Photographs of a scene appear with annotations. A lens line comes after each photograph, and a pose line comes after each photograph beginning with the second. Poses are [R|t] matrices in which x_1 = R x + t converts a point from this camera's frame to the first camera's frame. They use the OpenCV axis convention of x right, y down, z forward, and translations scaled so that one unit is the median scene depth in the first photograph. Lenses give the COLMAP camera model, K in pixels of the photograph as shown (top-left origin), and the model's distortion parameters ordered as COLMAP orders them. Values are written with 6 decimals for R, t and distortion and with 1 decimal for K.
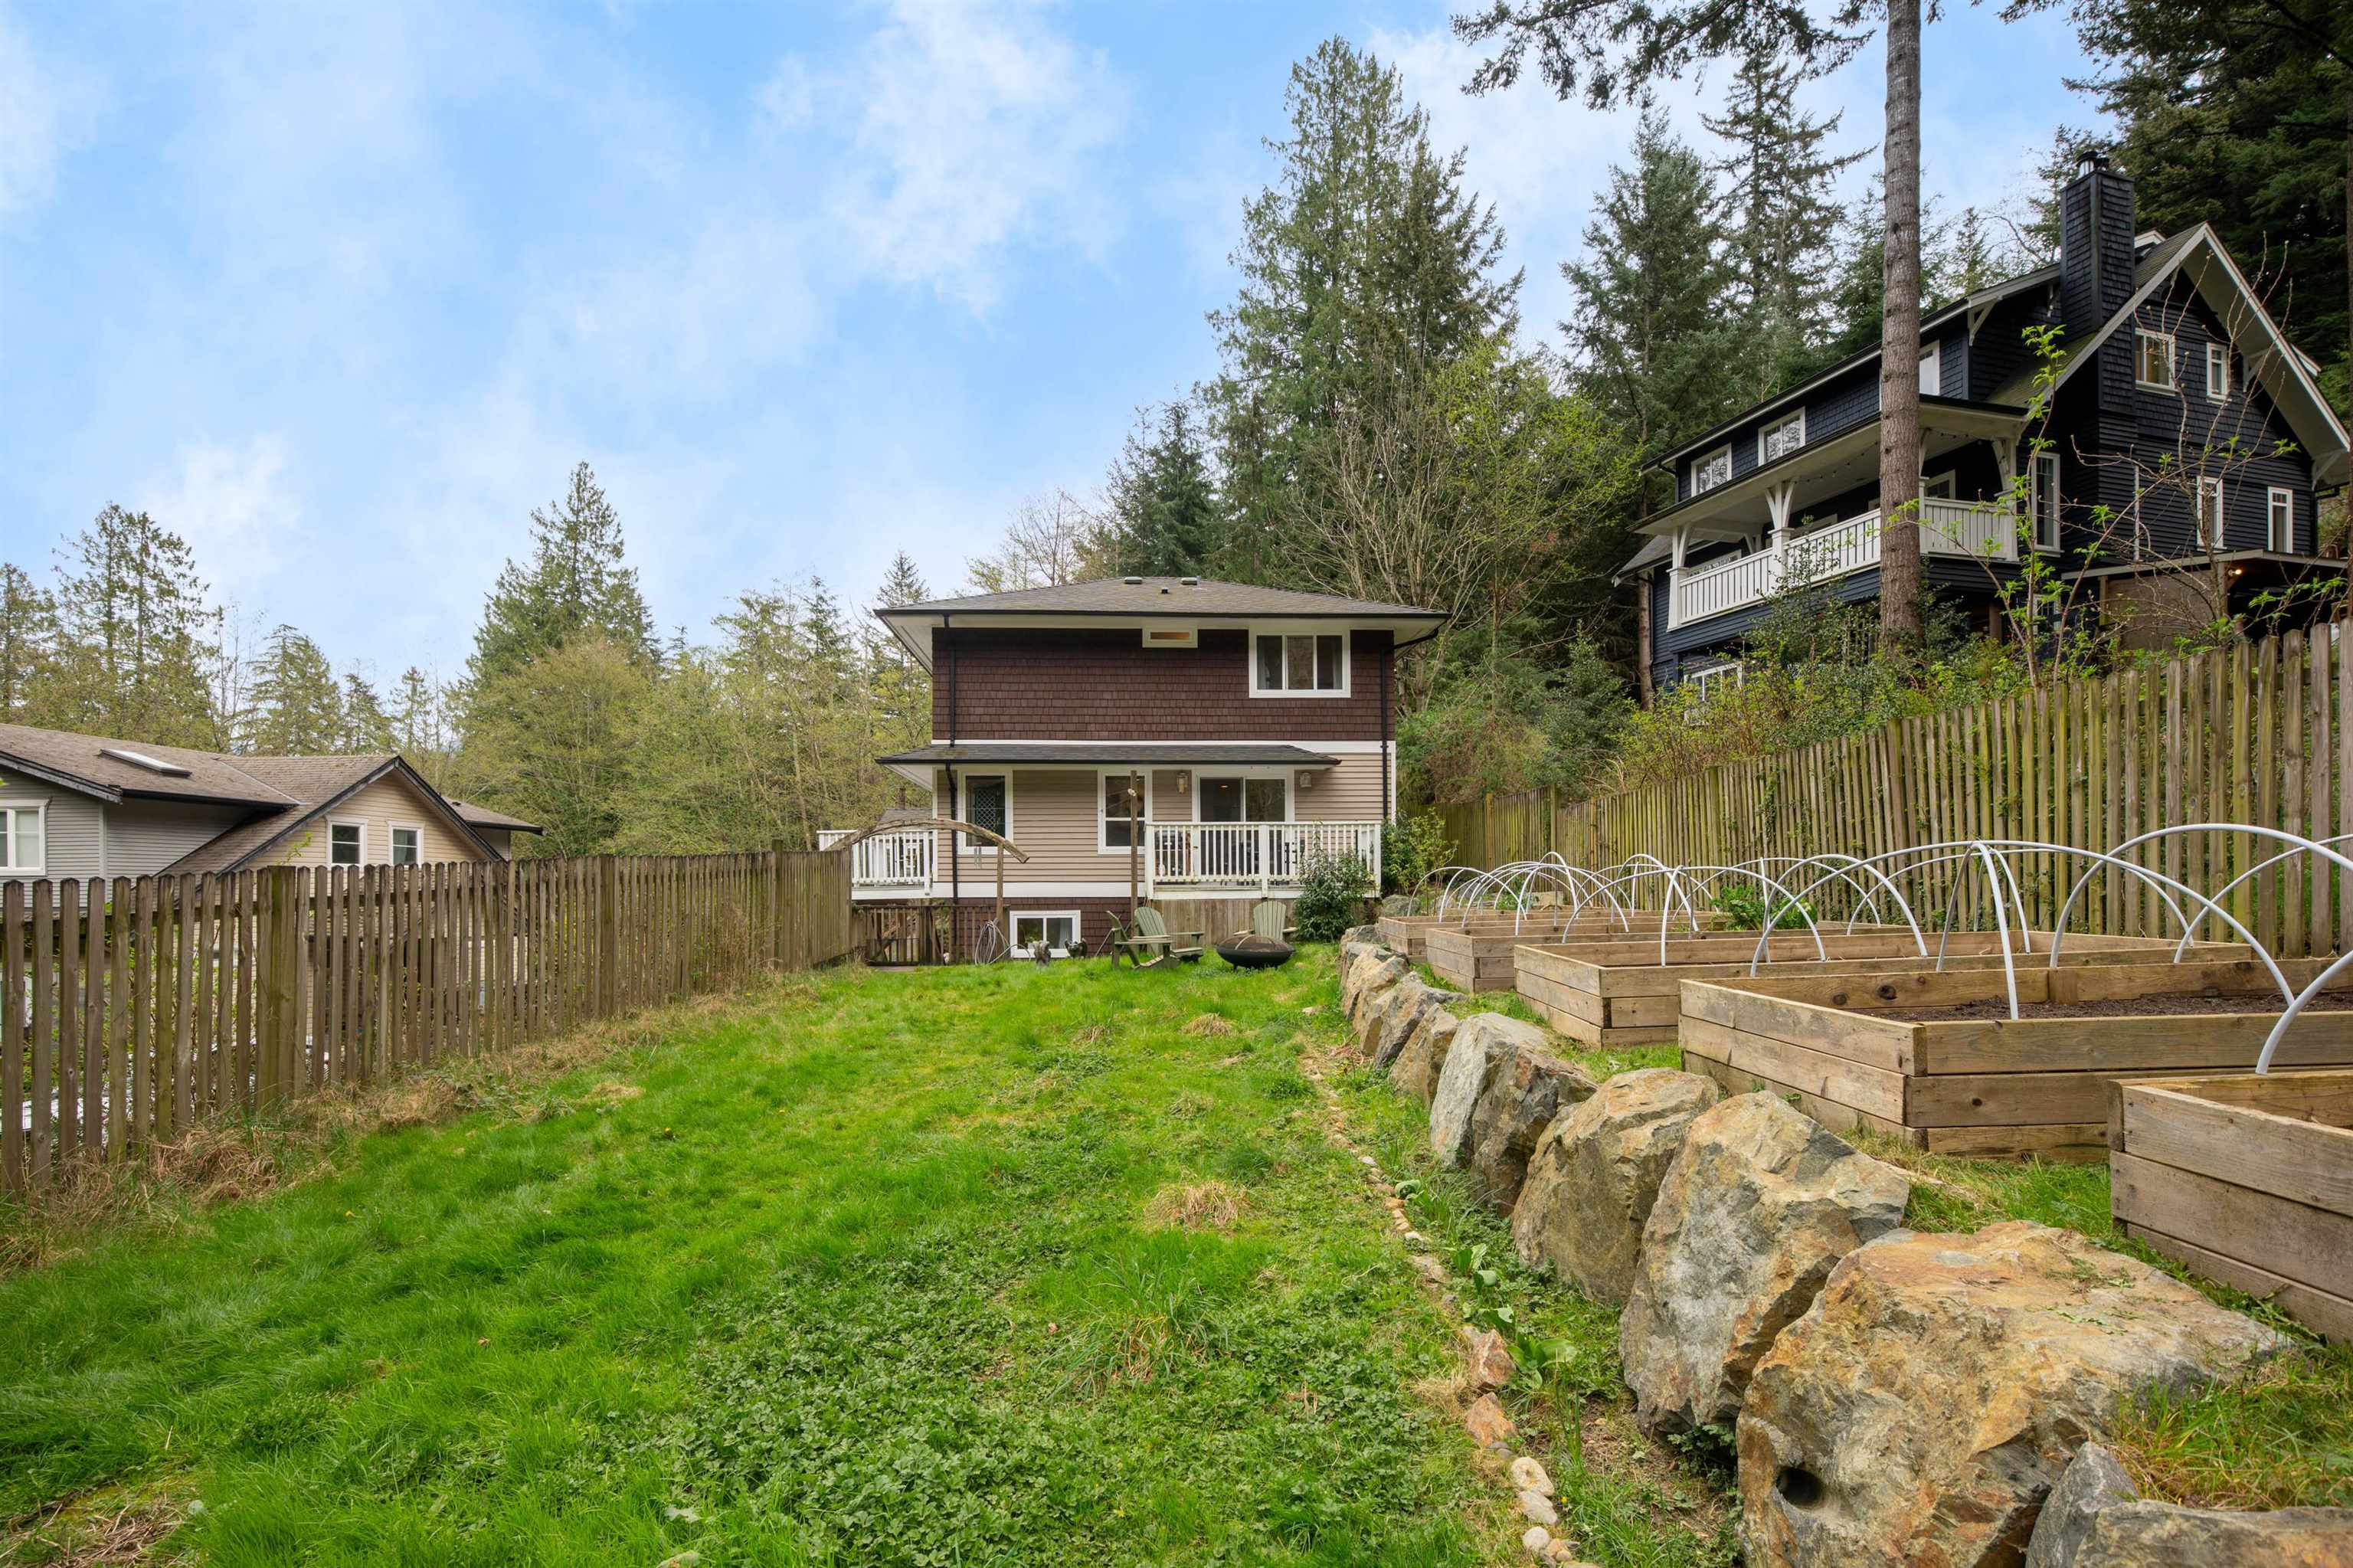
lens RADIAL K [[1135.3, 0, 1175.9], [0, 1135.3, 899.1], [0, 0, 1]] dist [-0.001523, 0.000815]
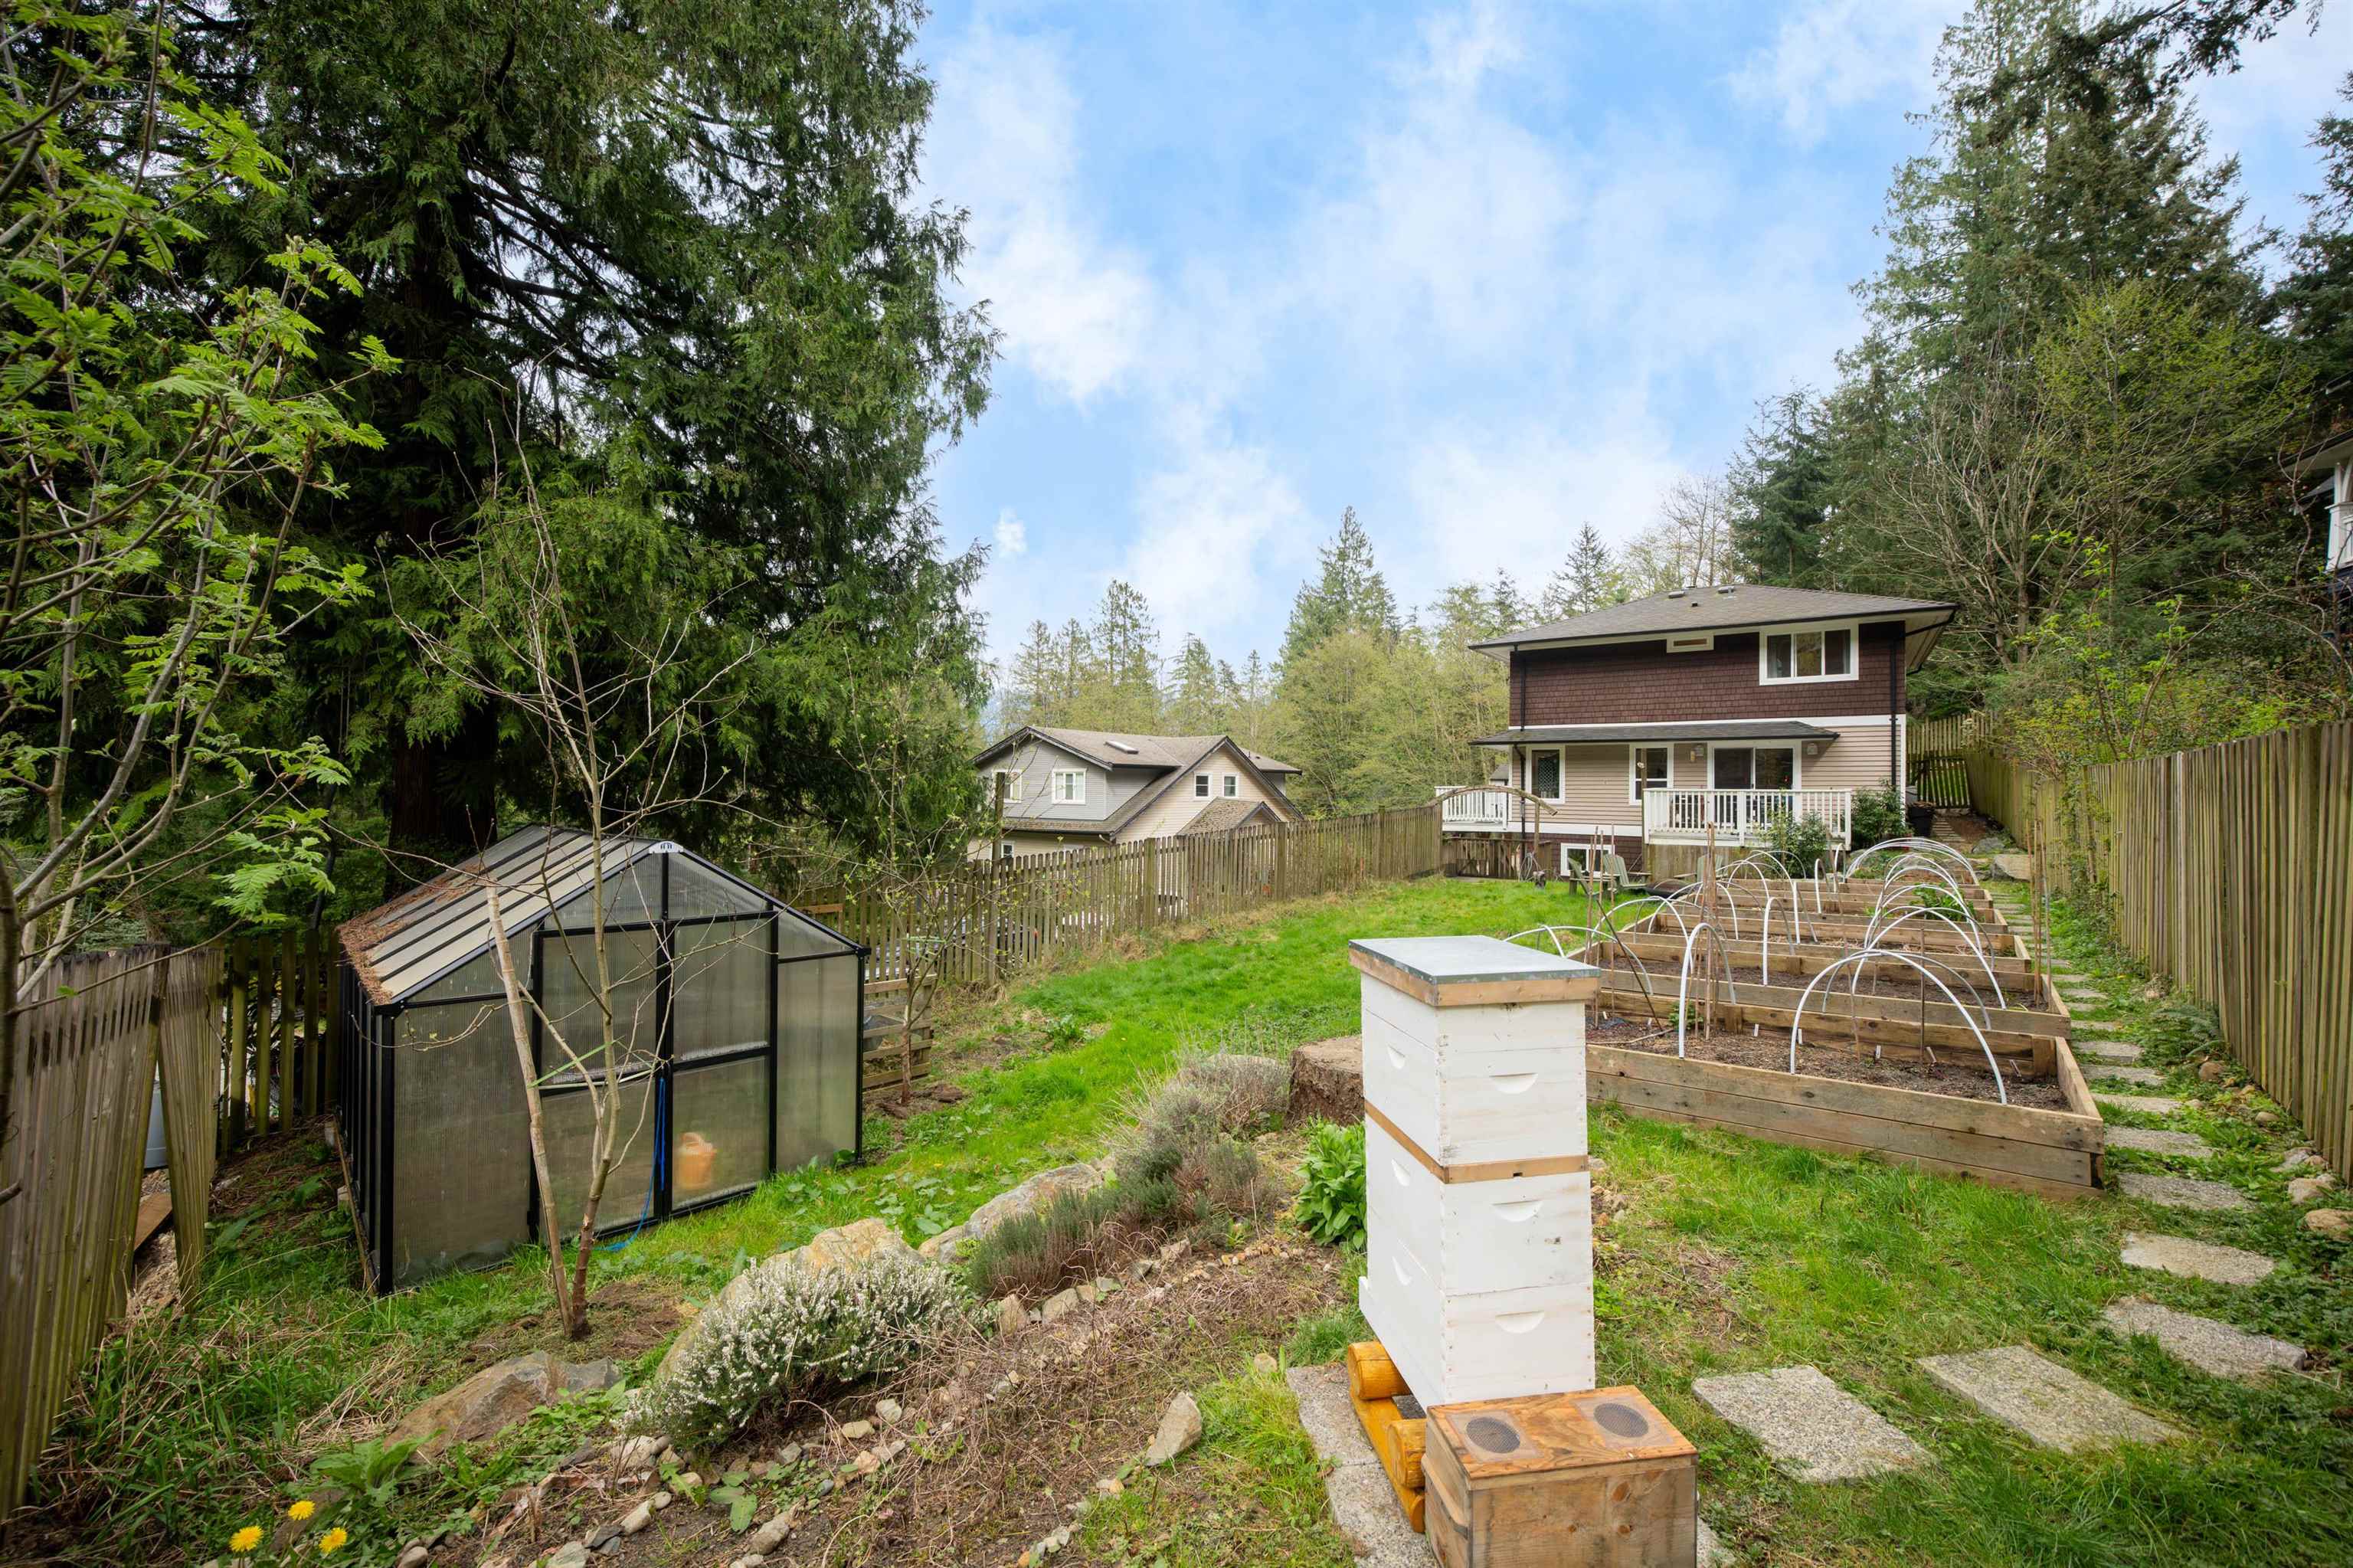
lens RADIAL K [[950.9, 0, 1176.5], [0, 950.9, 784.0], [0, 0, 1]] dist [-0.000881, 0.000010]
pose [[0.774283, 0.010752, -0.632749, 0.207511], [-0.015418, 0.999879, -0.001876, -0.047865], [0.632652, 0.011208, 0.774355, -0.214916]]
